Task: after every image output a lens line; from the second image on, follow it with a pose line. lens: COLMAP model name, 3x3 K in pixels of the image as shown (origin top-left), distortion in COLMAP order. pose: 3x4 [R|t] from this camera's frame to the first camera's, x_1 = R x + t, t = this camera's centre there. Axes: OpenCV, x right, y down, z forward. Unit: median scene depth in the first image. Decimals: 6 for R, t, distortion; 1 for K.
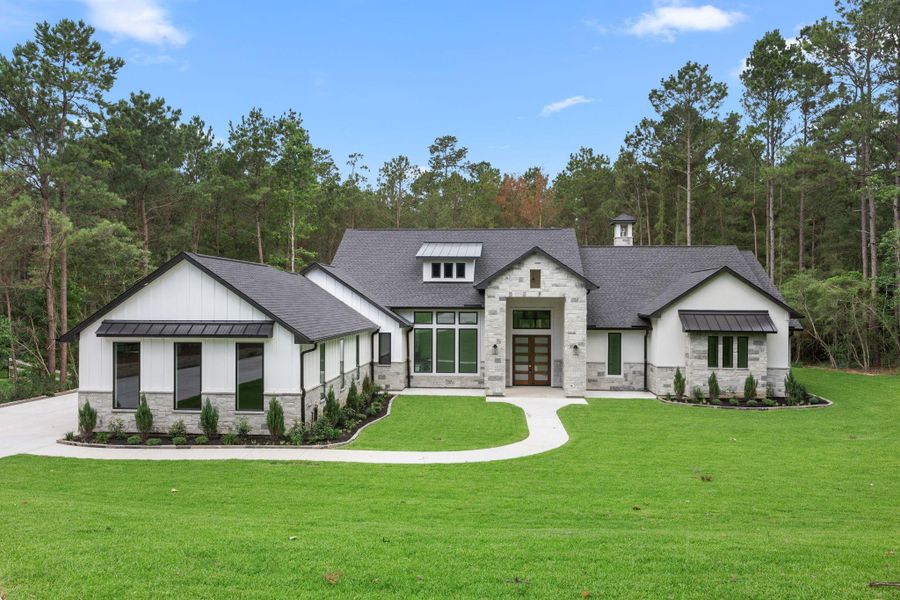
lens RADIAL K [[621.0, 0, 448.5], [0, 621.0, 297.8], [0, 0, 1]] dist [0.002500, 0.000477]
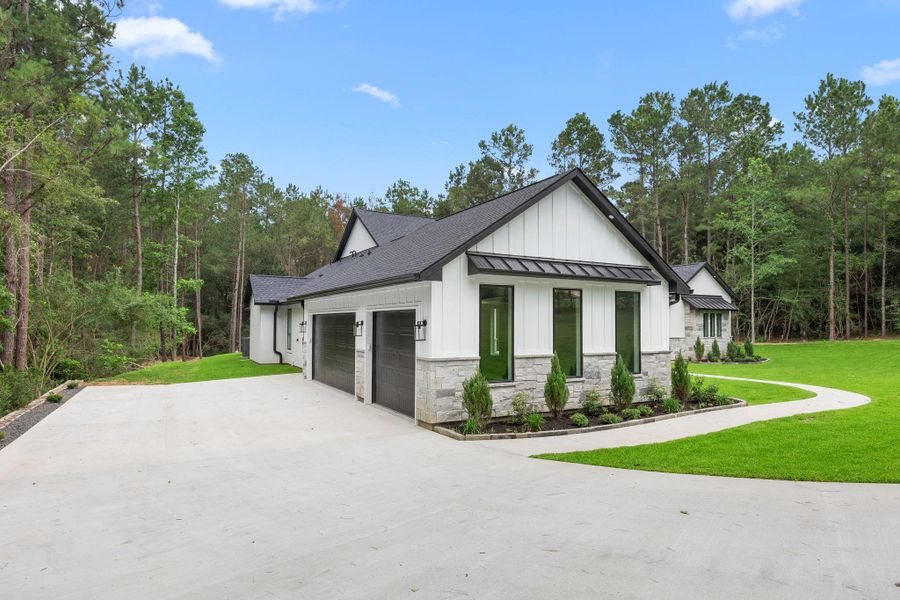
lens RADIAL K [[489.3, 0, 436.0], [0, 489.3, 316.8], [0, 0, 1]] dist [-0.007943, -0.000753]
pose [[0.843318, 0.010466, 0.537312, -0.577576], [-0.008711, 0.999945, -0.005805, 0.073660], [-0.537344, 0.000215, 0.843363, 0.389345]]
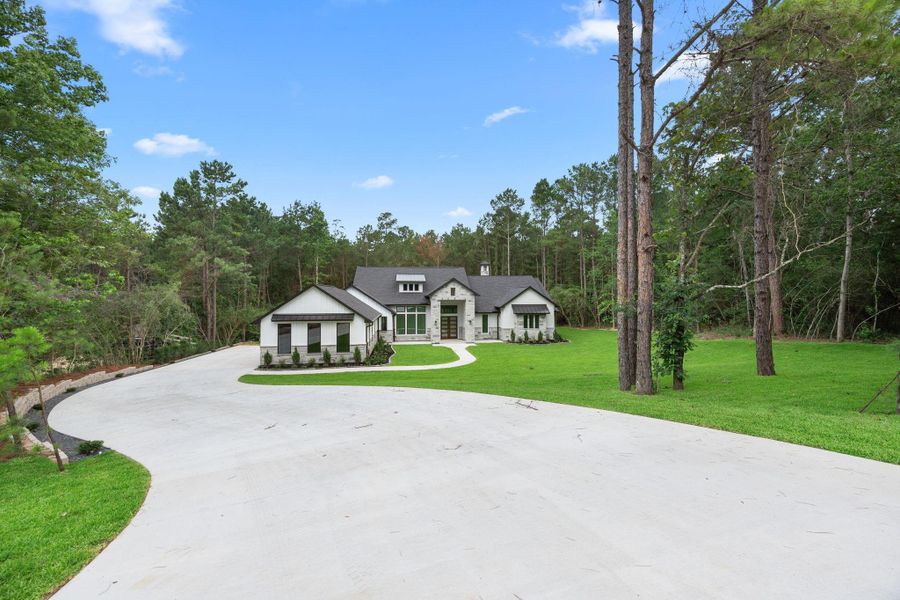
lens RADIAL K [[338.0, 0, 444.4], [0, 338.0, 286.8], [0, 0, 1]] dist [-0.002471, 0.000167]
pose [[0.979456, -0.001517, 0.201652, -0.134484], [0.005806, 0.999769, -0.020679, -0.021770], [-0.201575, 0.021425, 0.979239, -0.203431]]
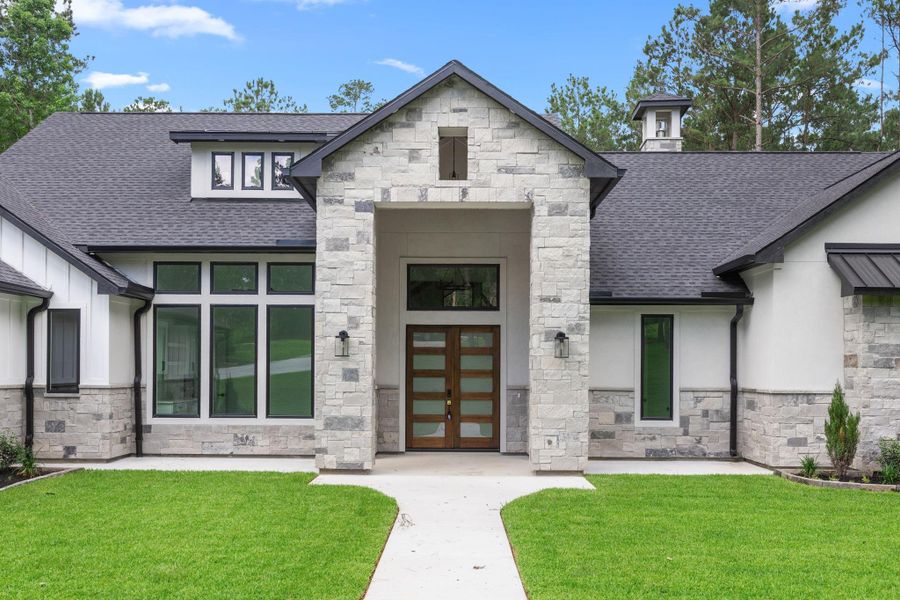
lens RADIAL K [[860.5, 0, 438.4], [0, 860.5, 353.3], [0, 0, 1]] dist [-0.009829, 0.000000]
pose [[0.998119, 0.004049, 0.061176, 0.094144], [-0.003237, 0.999906, -0.013354, 0.089462], [-0.061225, 0.013130, 0.998038, 0.460217]]
